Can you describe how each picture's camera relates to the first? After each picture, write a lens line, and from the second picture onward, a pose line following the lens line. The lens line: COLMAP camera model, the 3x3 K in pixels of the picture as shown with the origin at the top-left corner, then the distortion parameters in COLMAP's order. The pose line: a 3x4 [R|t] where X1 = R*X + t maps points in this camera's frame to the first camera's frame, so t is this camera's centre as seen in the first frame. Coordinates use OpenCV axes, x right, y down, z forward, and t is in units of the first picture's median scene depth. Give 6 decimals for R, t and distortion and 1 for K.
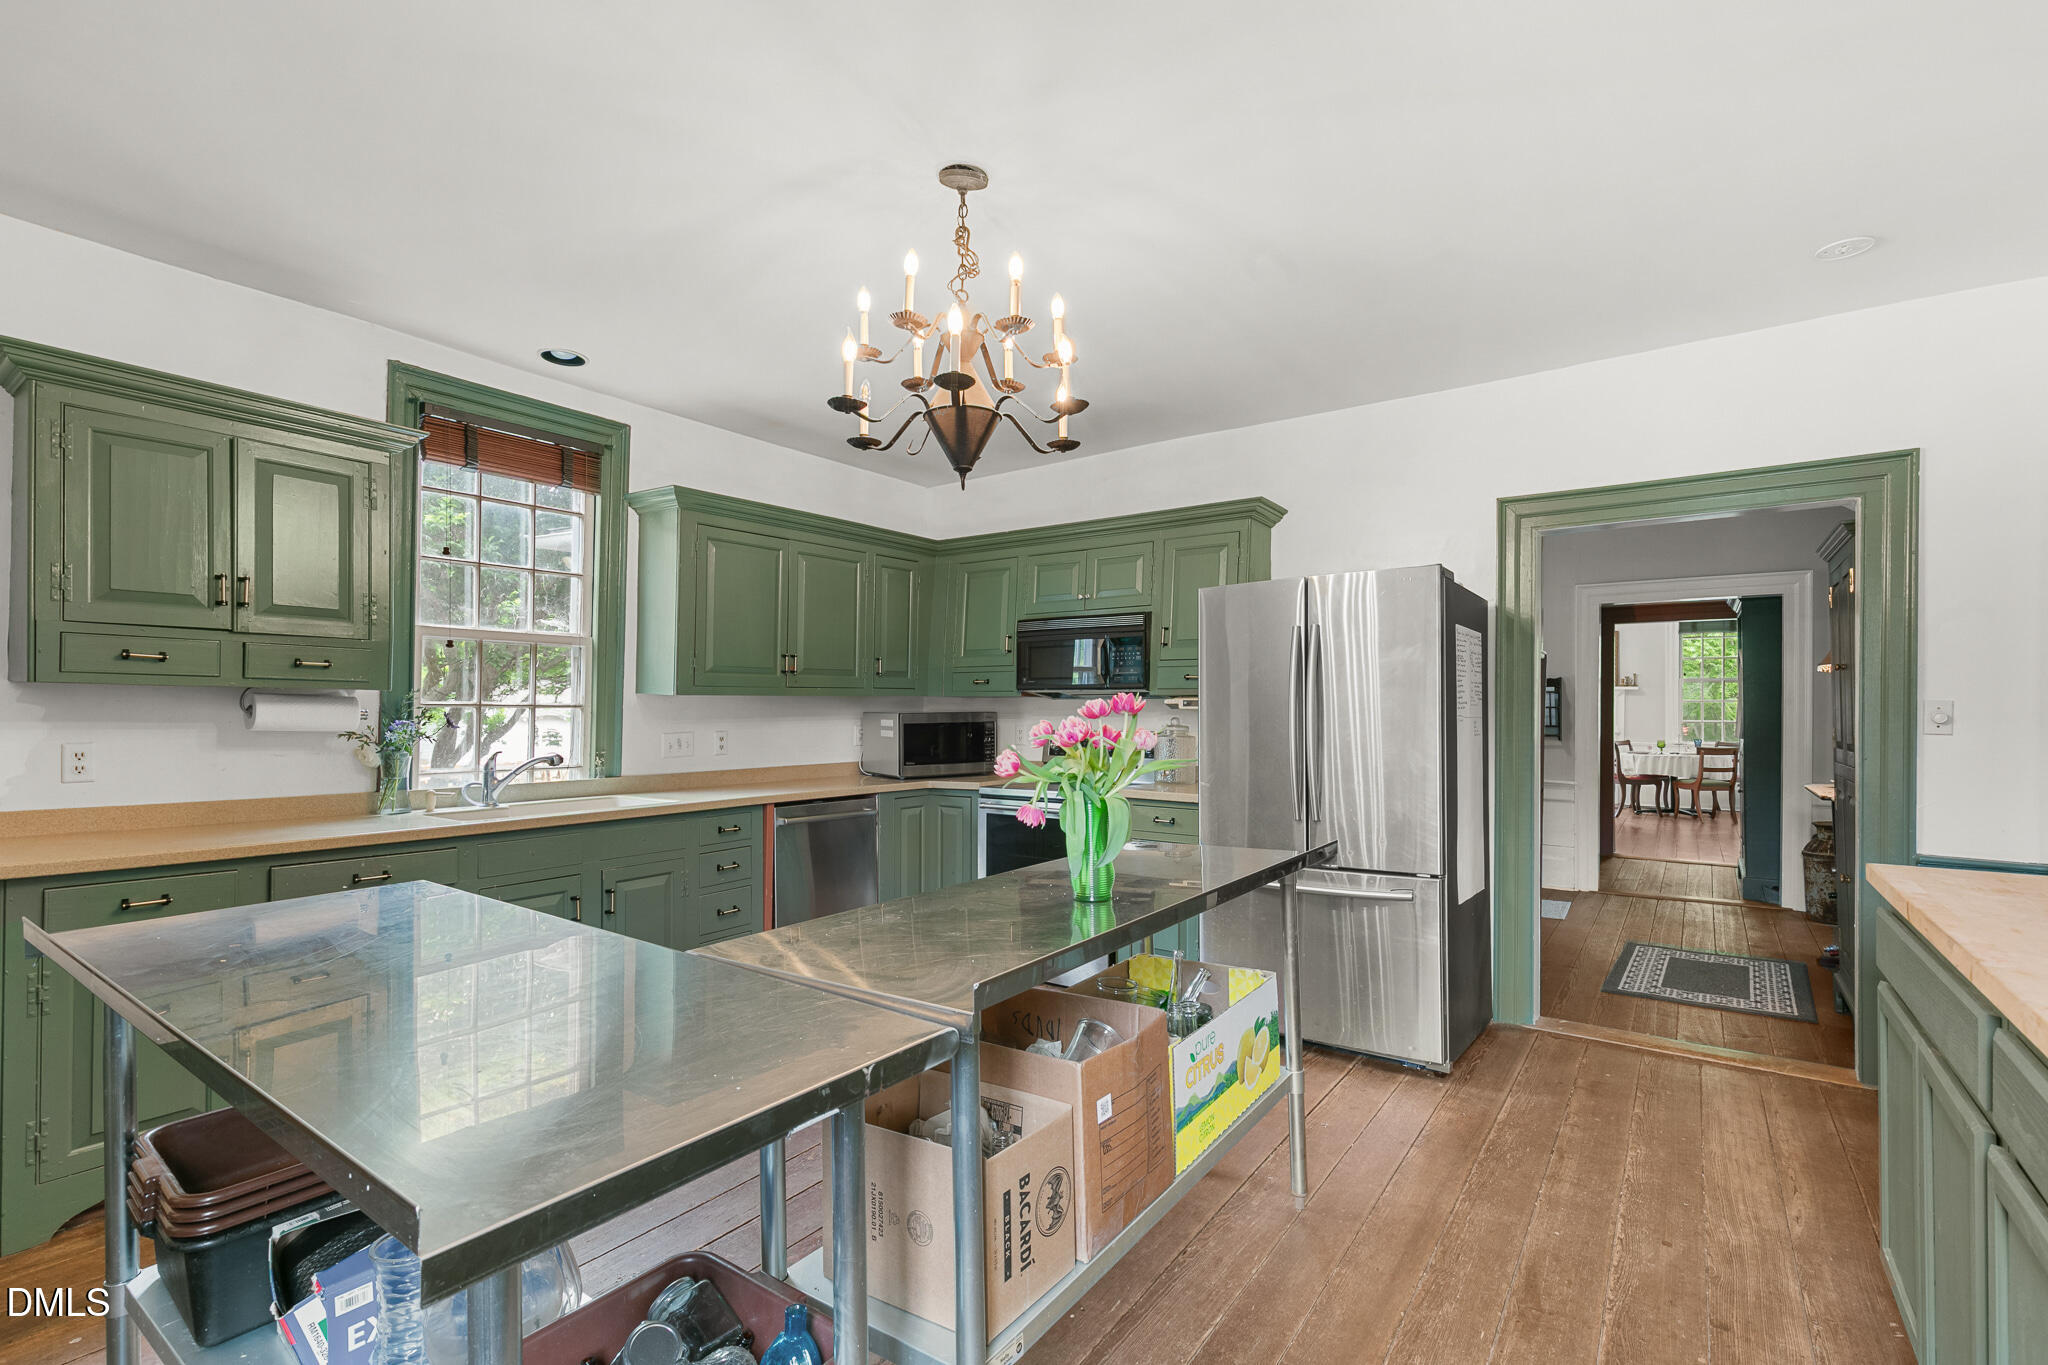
lens RADIAL K [[945.6, 0, 1028.0], [0, 945.6, 697.1], [0, 0, 1]] dist [0.006063, -0.001971]
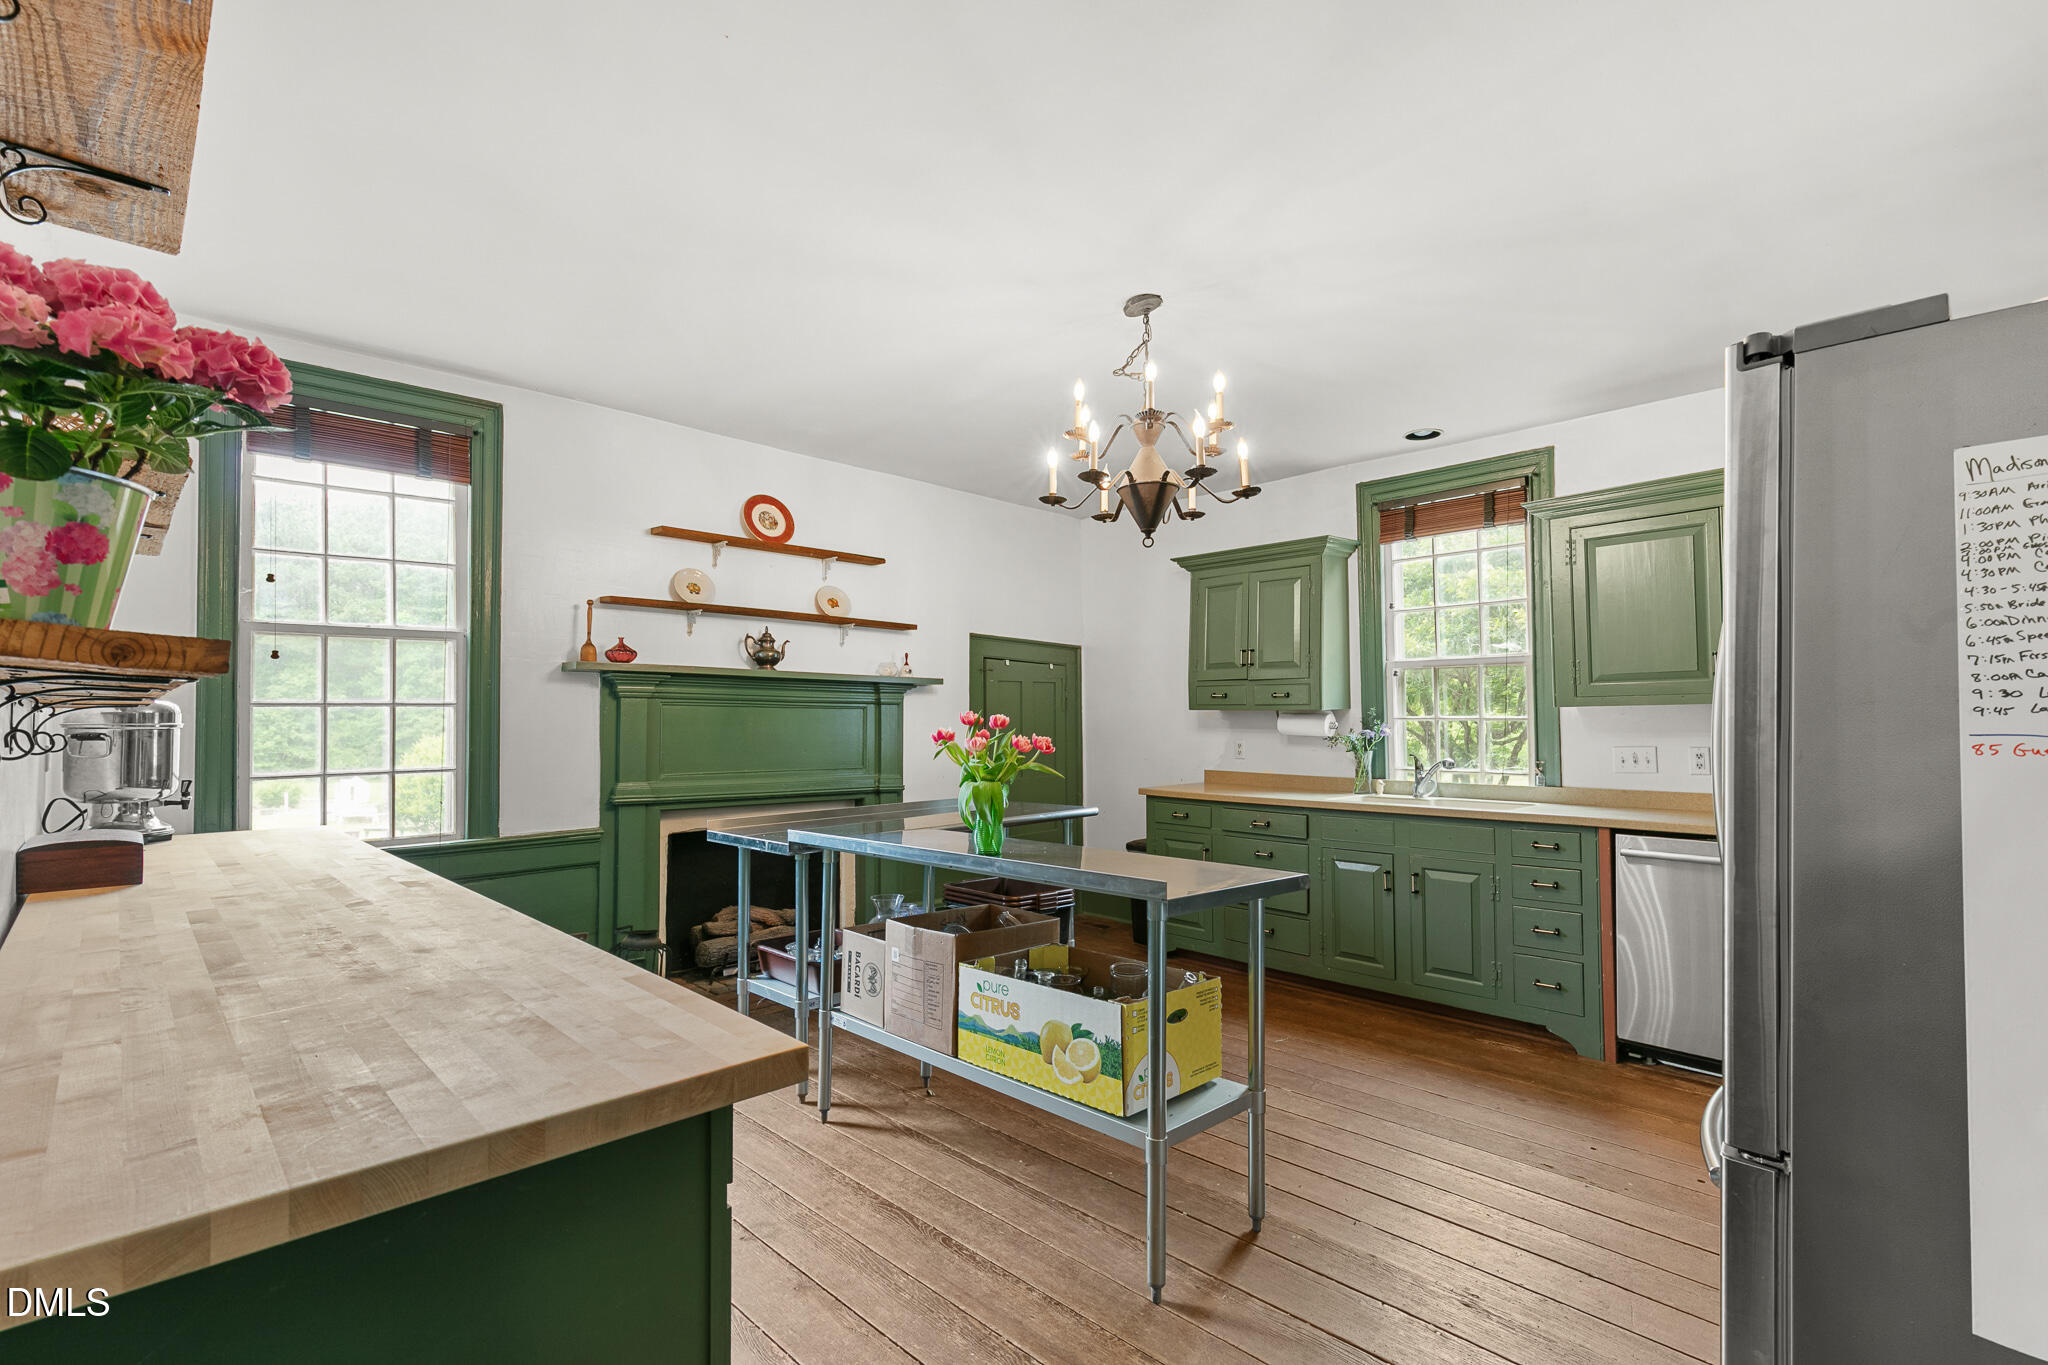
lens RADIAL K [[945.6, 0, 1028.1], [0, 945.6, 703.1], [0, 0, 1]] dist [0.006063, -0.001971]
pose [[-0.192178, -0.020755, -0.981141, 0.920984], [0.015098, 0.999595, -0.024103, 0.012054], [0.981244, -0.019446, -0.191787, 0.838008]]
